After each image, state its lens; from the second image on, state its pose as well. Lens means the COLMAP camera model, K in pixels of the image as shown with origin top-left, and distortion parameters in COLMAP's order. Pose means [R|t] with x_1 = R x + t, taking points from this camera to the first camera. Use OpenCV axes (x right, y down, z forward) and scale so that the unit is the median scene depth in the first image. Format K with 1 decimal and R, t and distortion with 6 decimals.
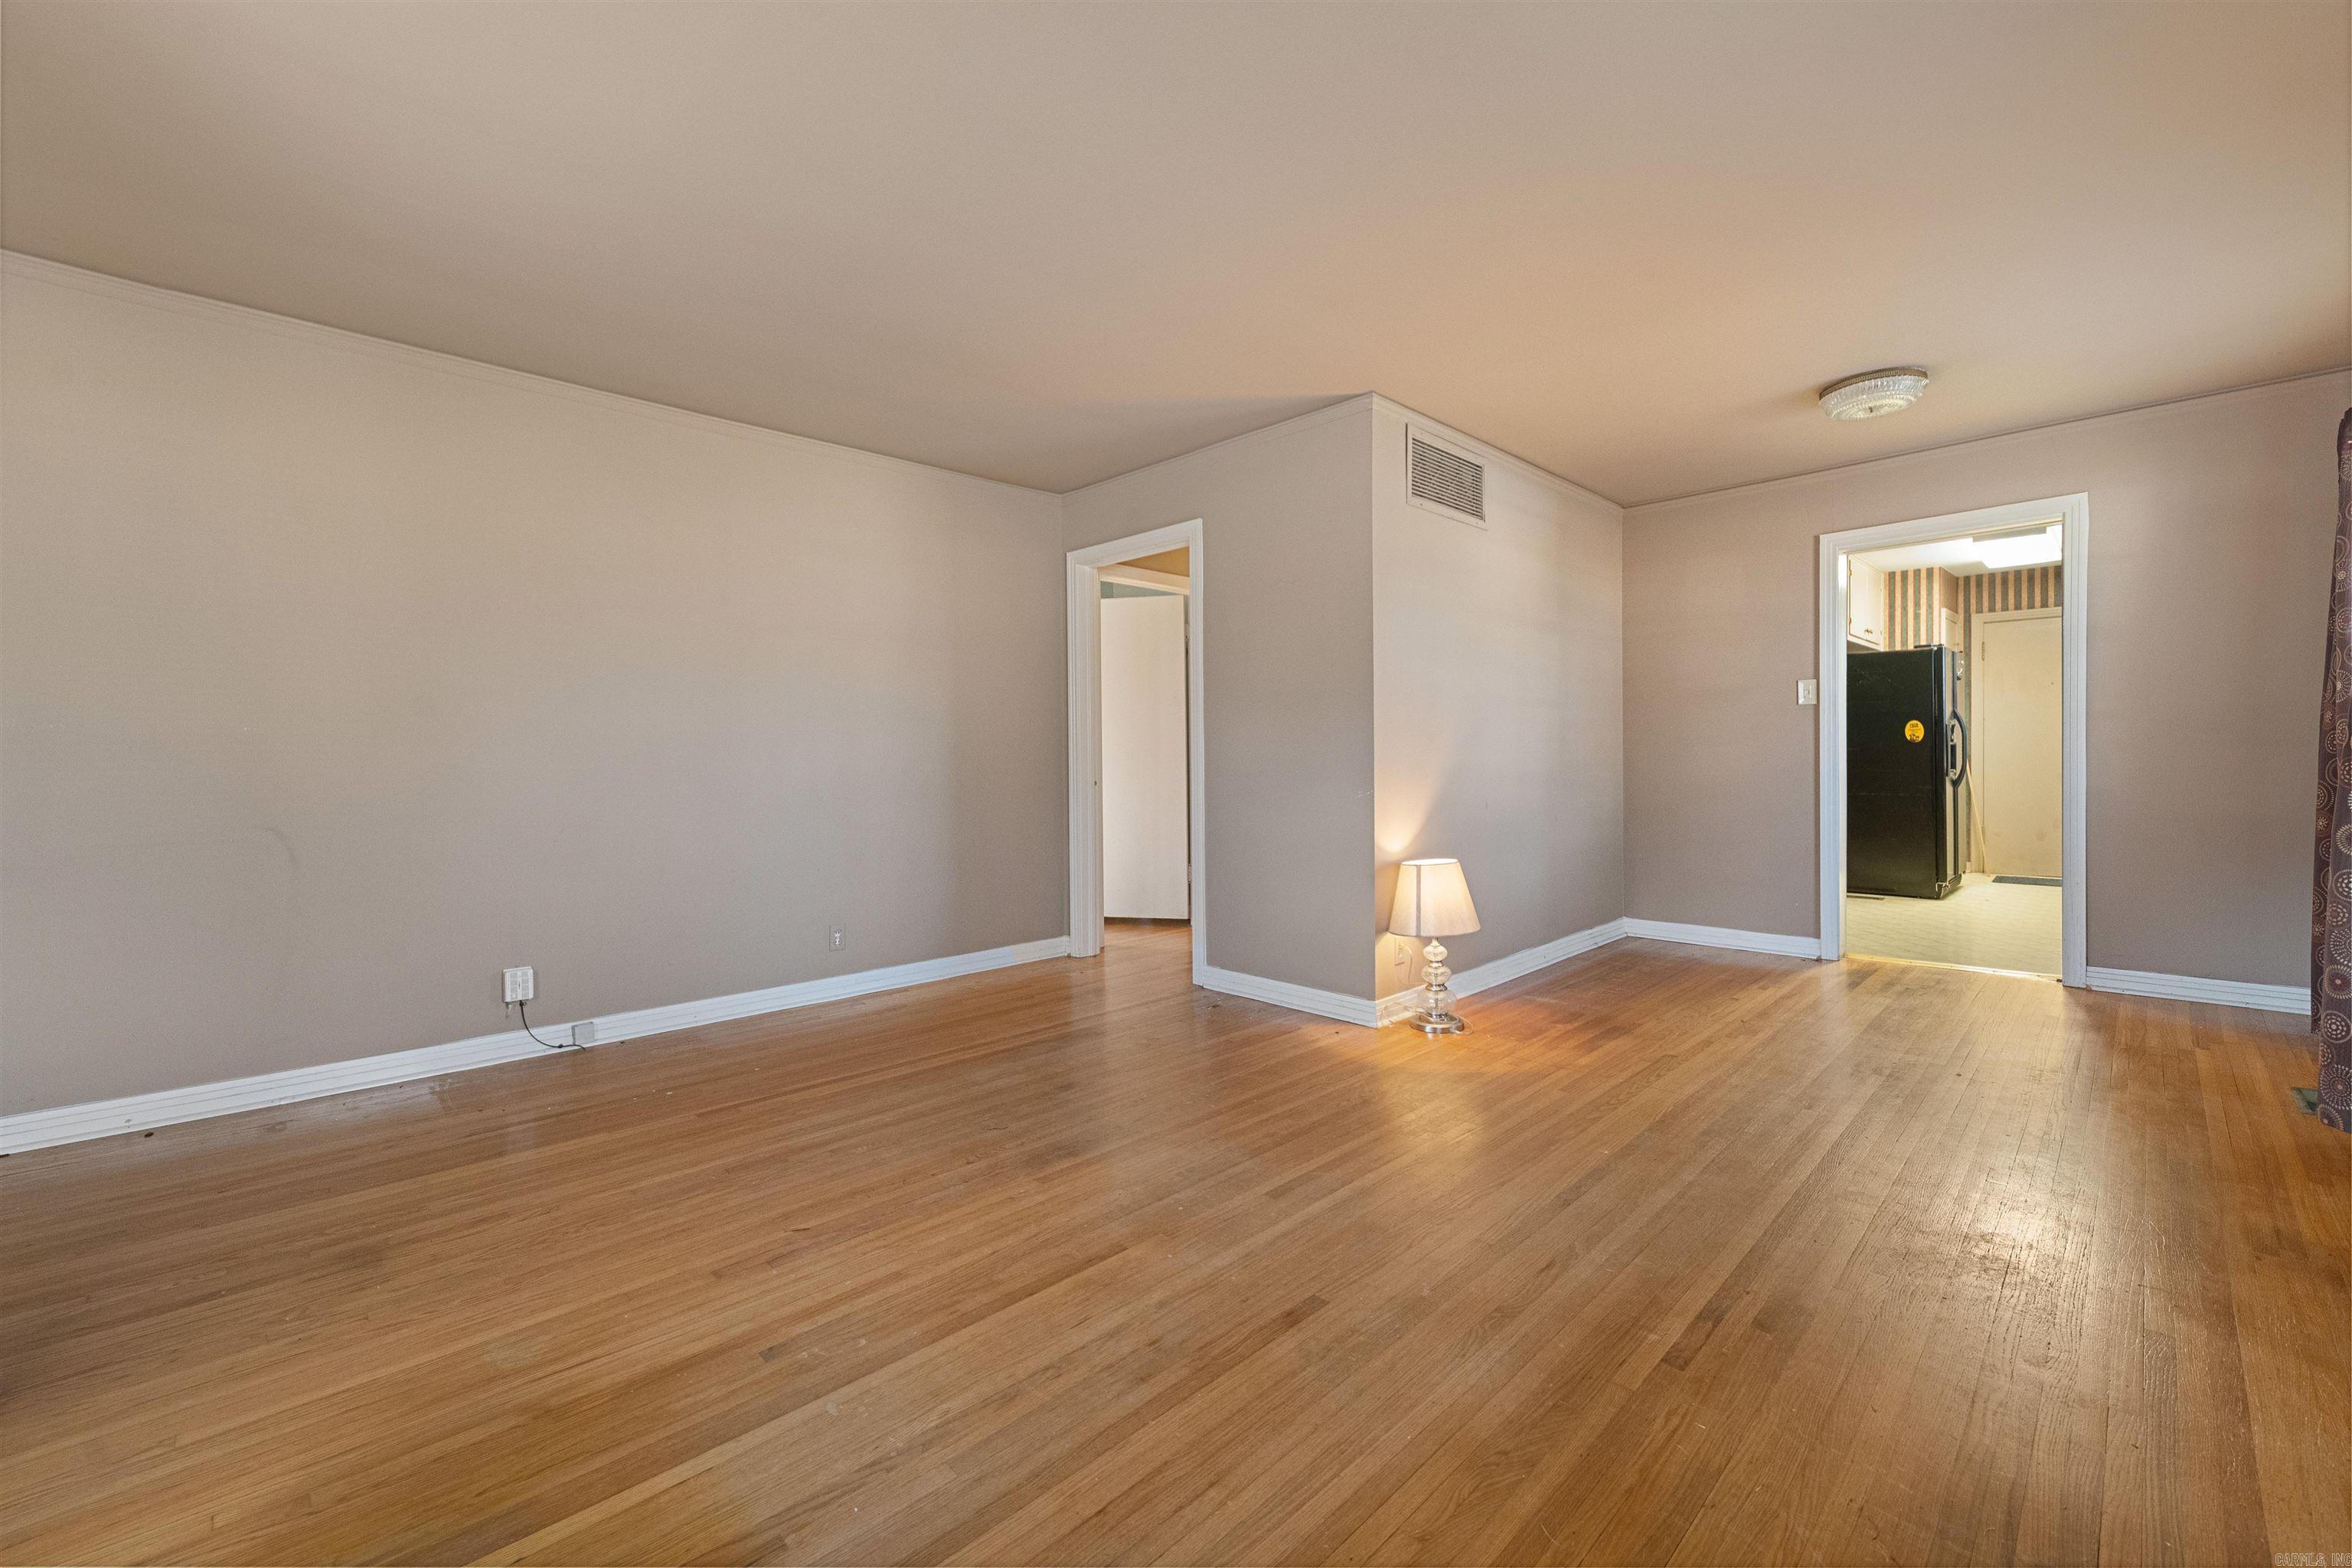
lens RADIAL K [[961.0, 0, 1164.8], [0, 961.0, 775.0], [0, 0, 1]] dist [0.005636, -0.002782]
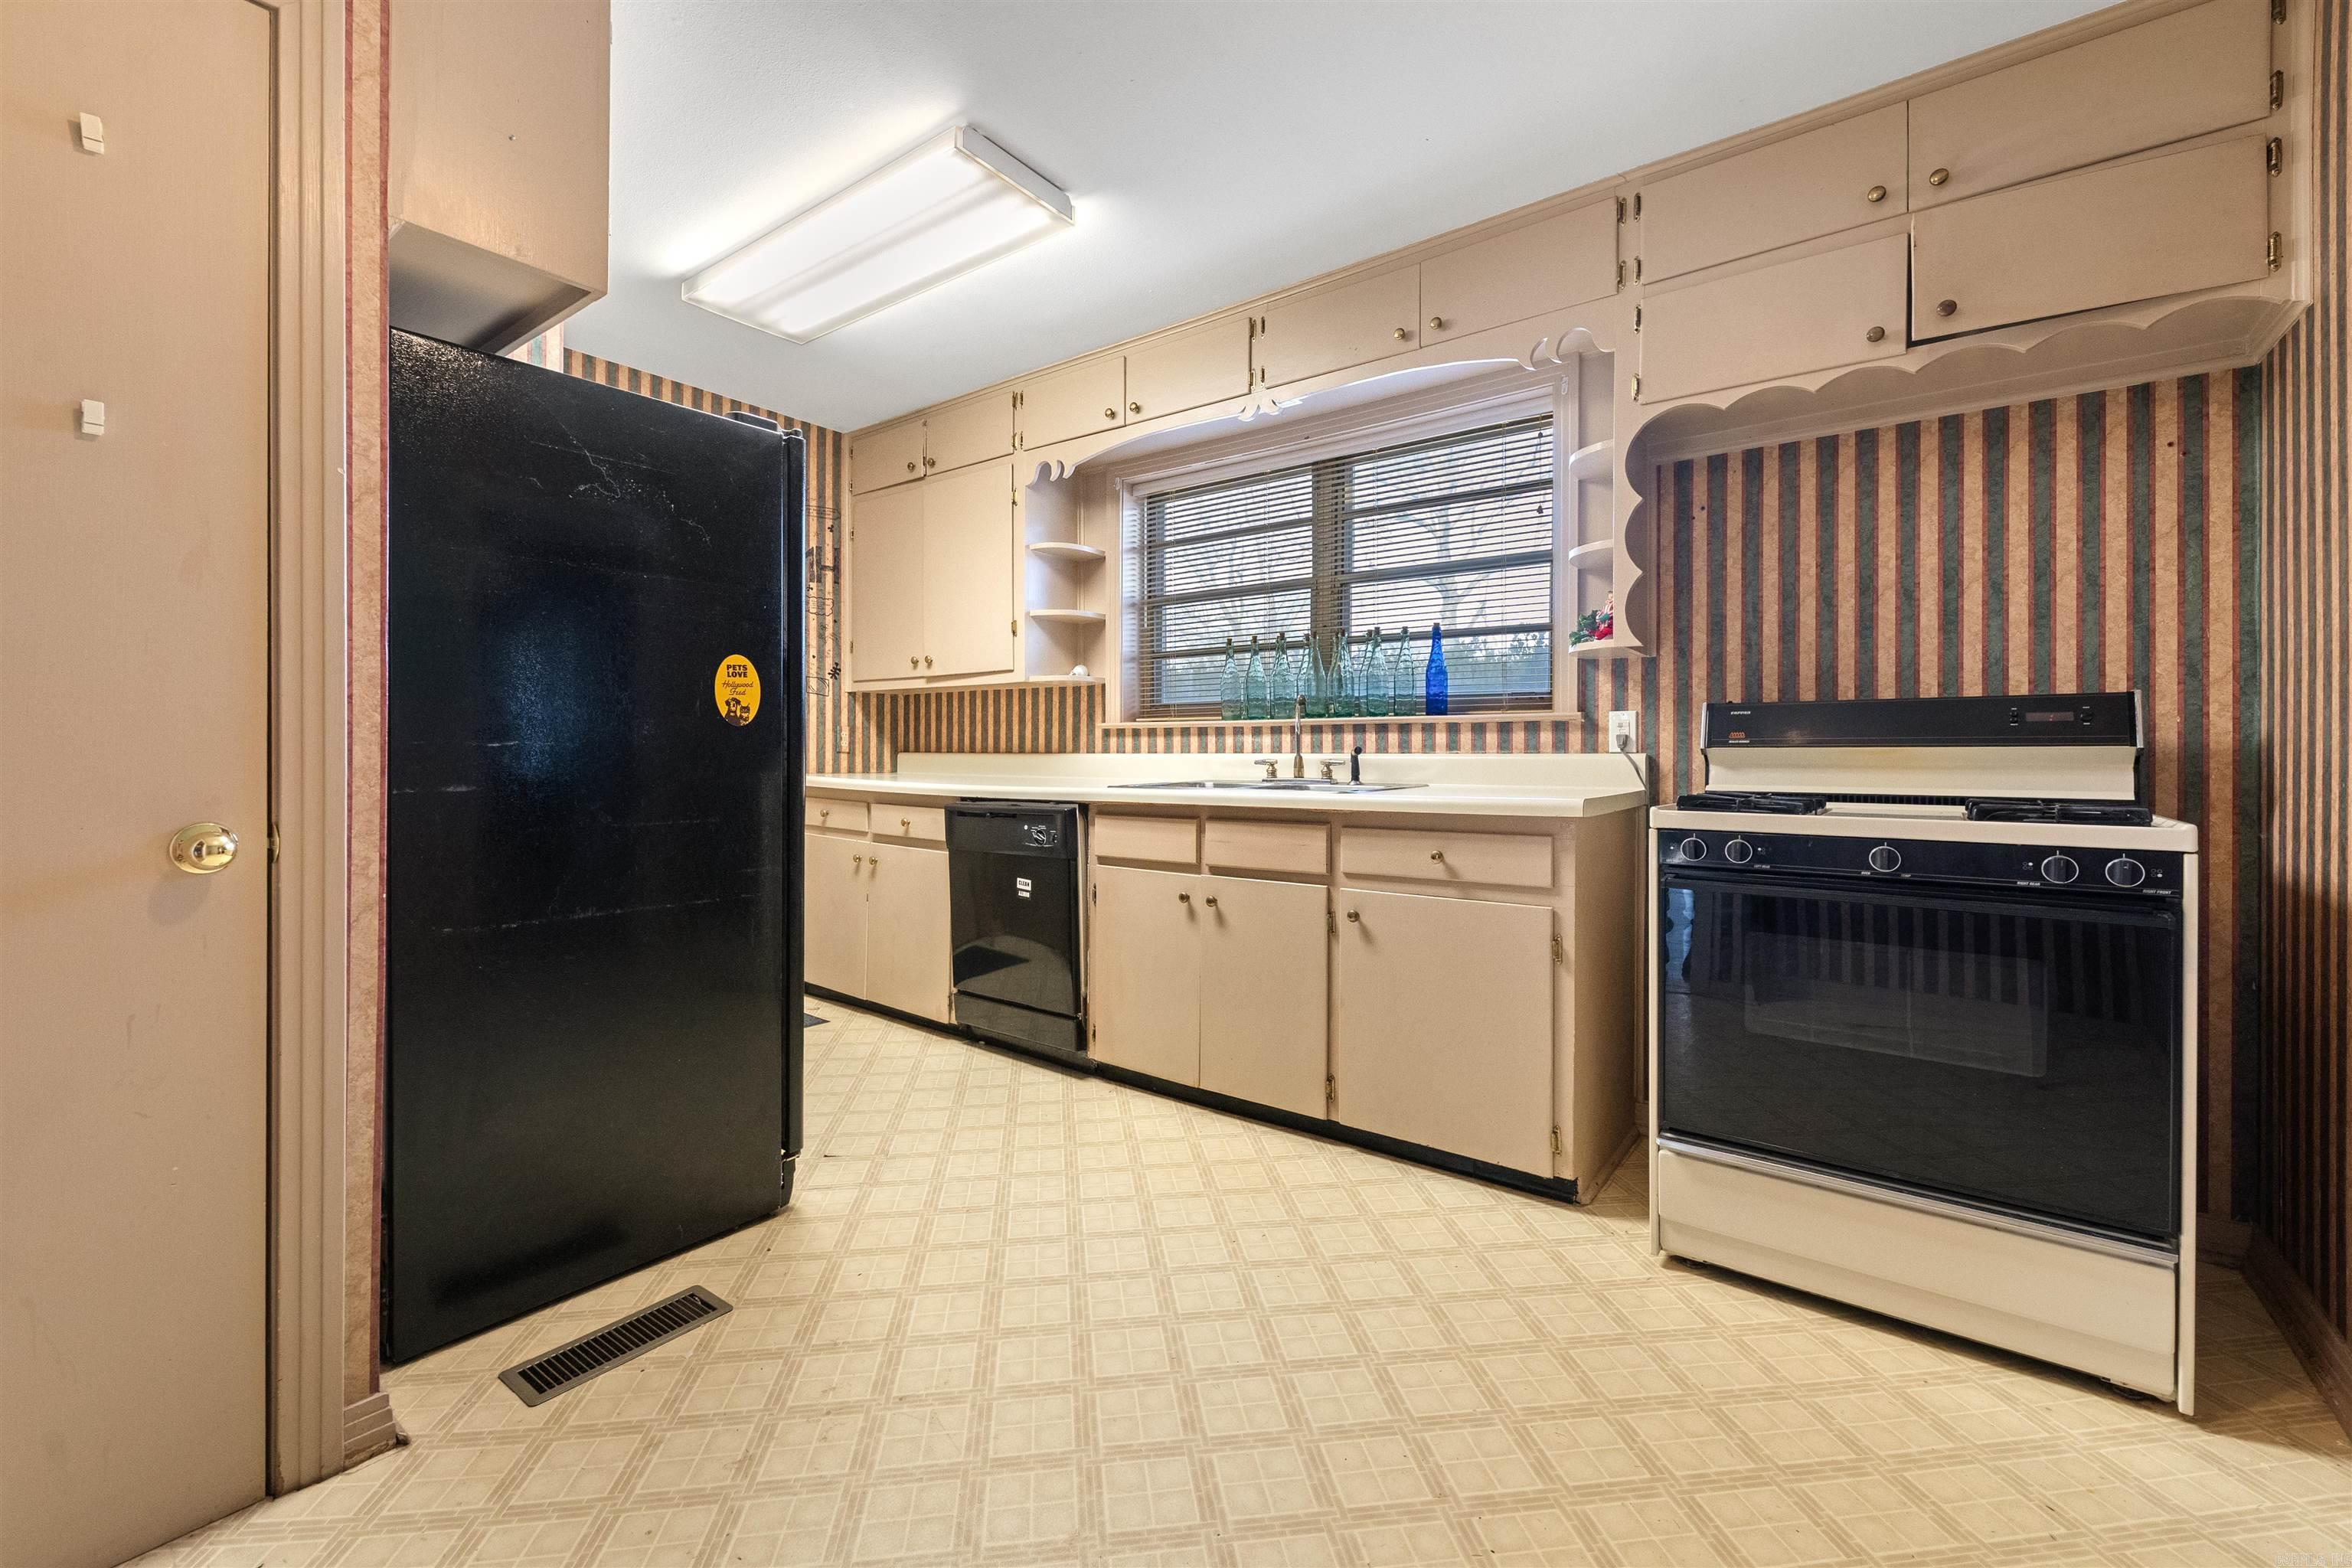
lens RADIAL K [[961.0, 0, 1166.4], [0, 961.0, 759.2], [0, 0, 1]] dist [0.005636, -0.002782]
pose [[-0.141238, 0.011509, 0.989909, 0.453944], [0.011676, 0.999882, -0.009959, -0.018385], [-0.989907, 0.010151, -0.141355, 0.907731]]
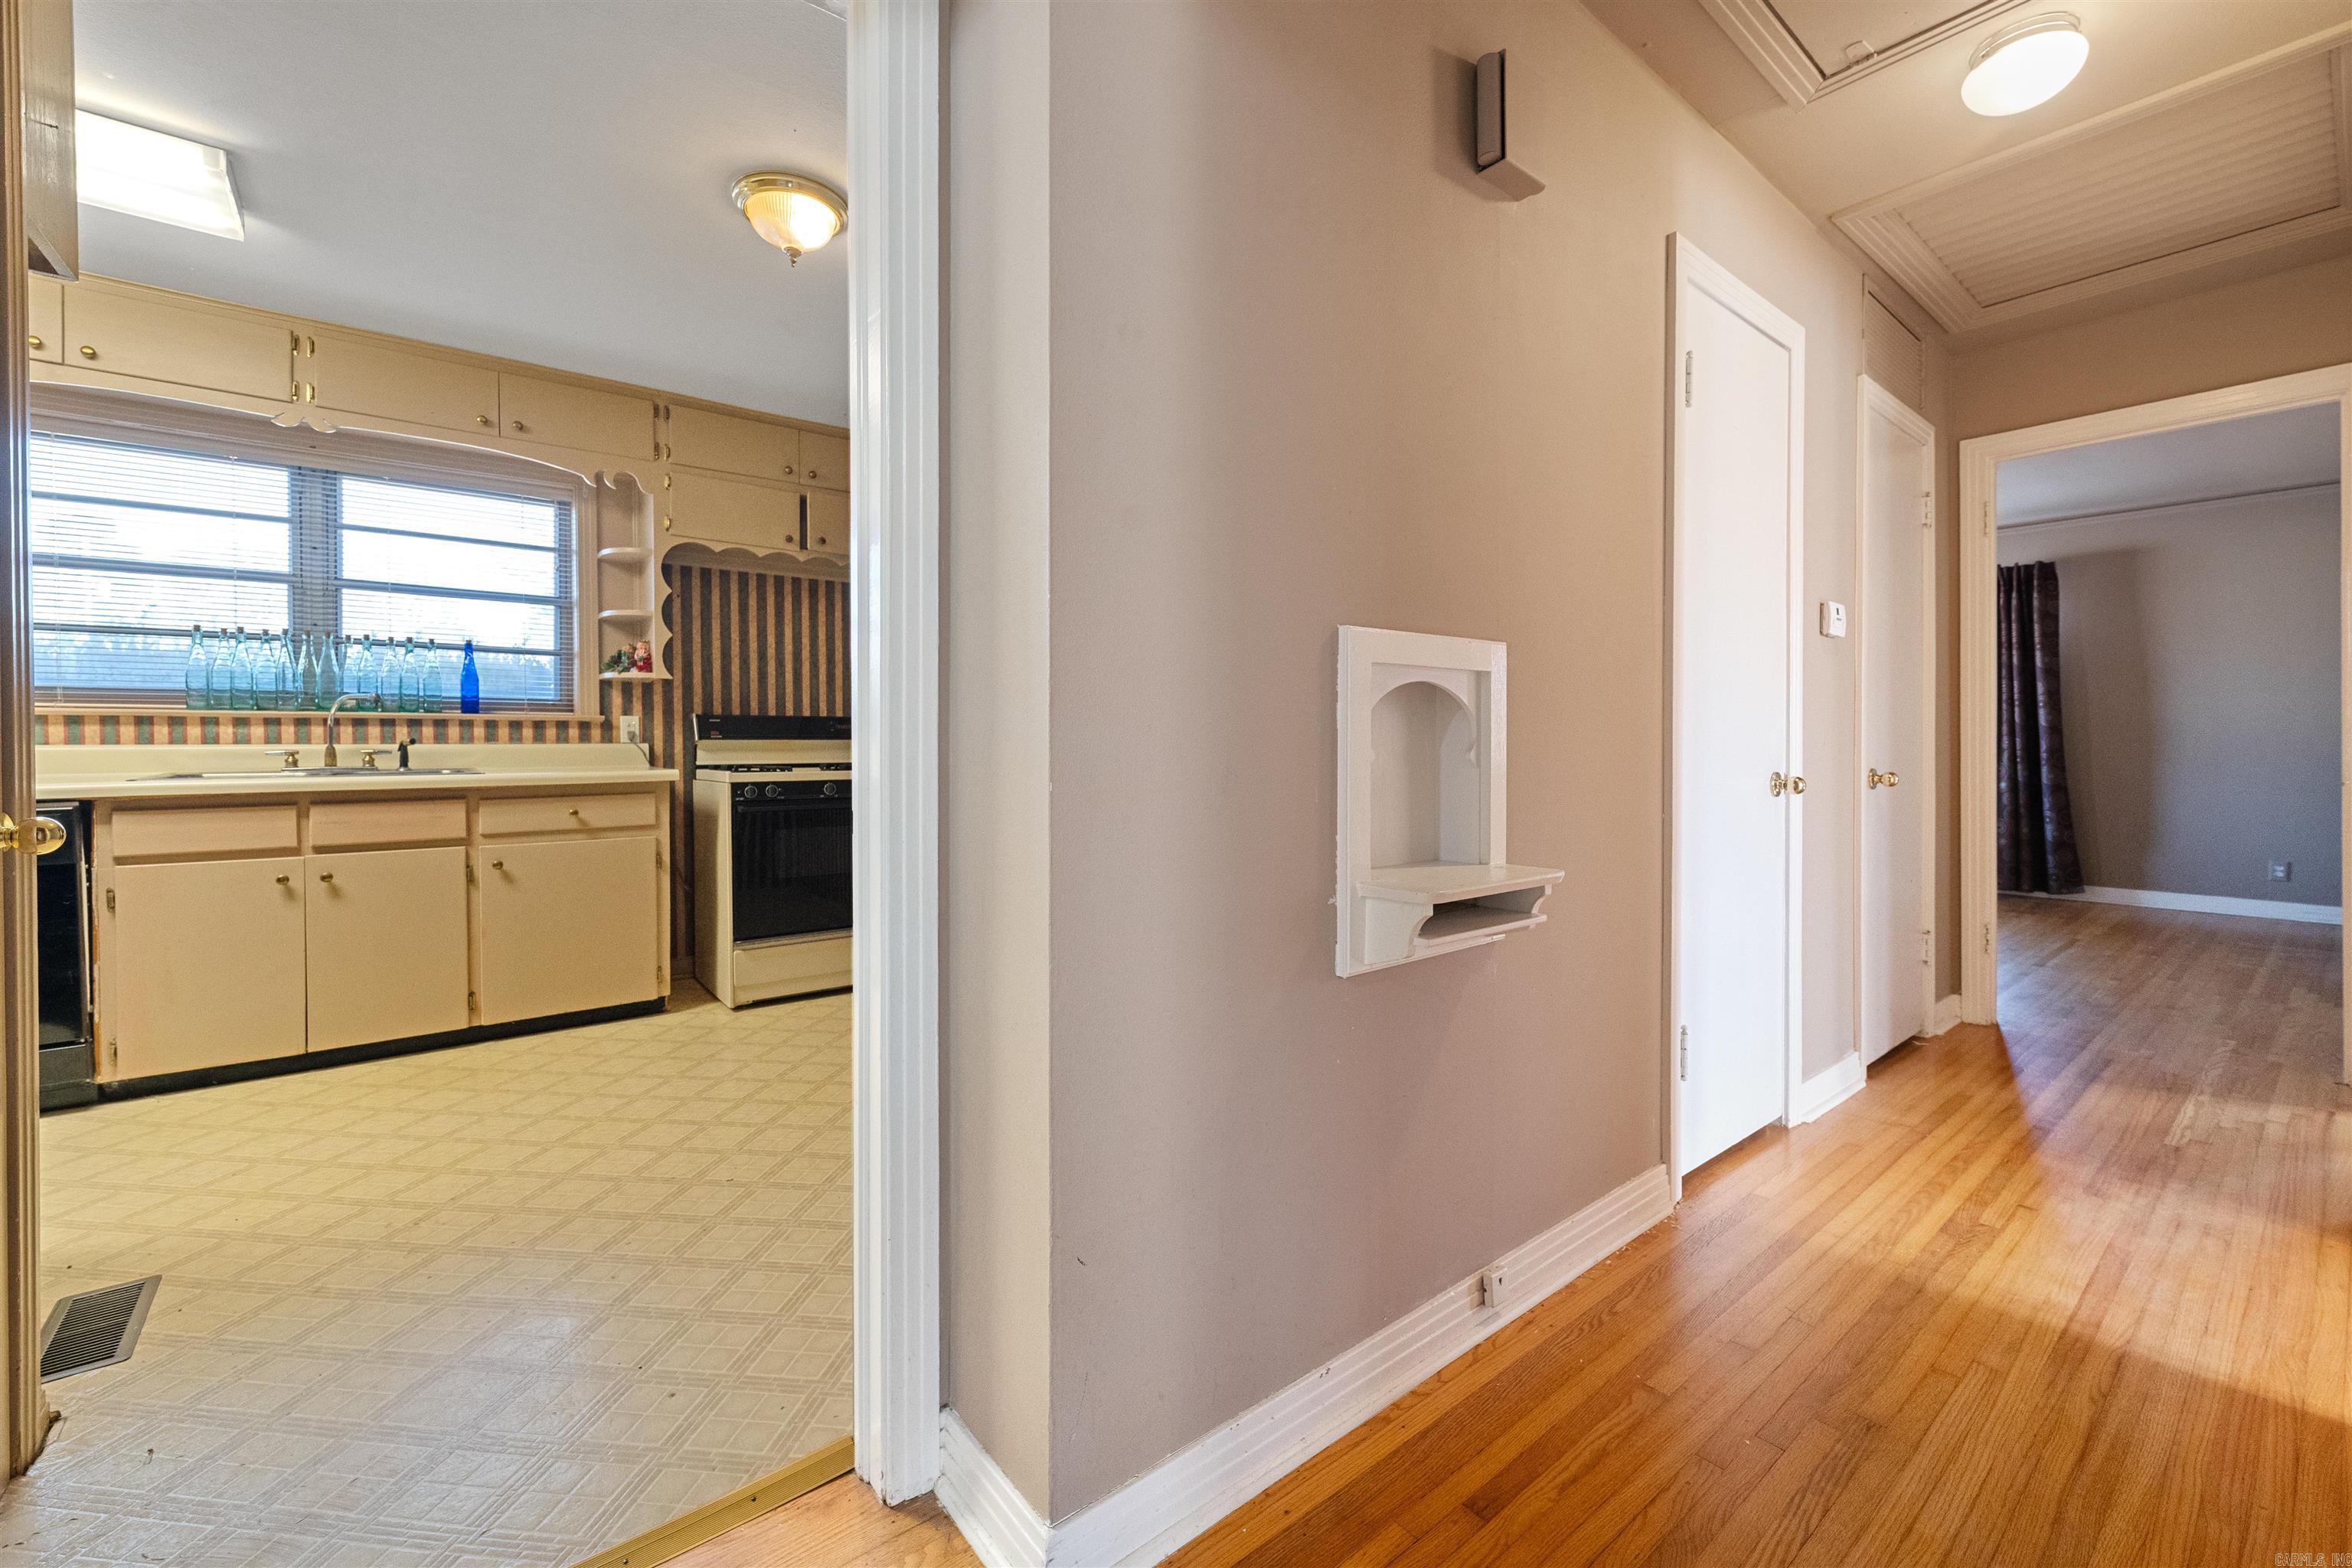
lens RADIAL K [[961.0, 0, 1170.7], [0, 961.0, 755.6], [0, 0, 1]] dist [0.005636, -0.002782]
pose [[-0.994295, 0.018239, 0.105090, 0.413952], [0.020452, 0.999590, 0.020027, -0.020032], [-0.104682, 0.022062, -0.994261, 1.235504]]
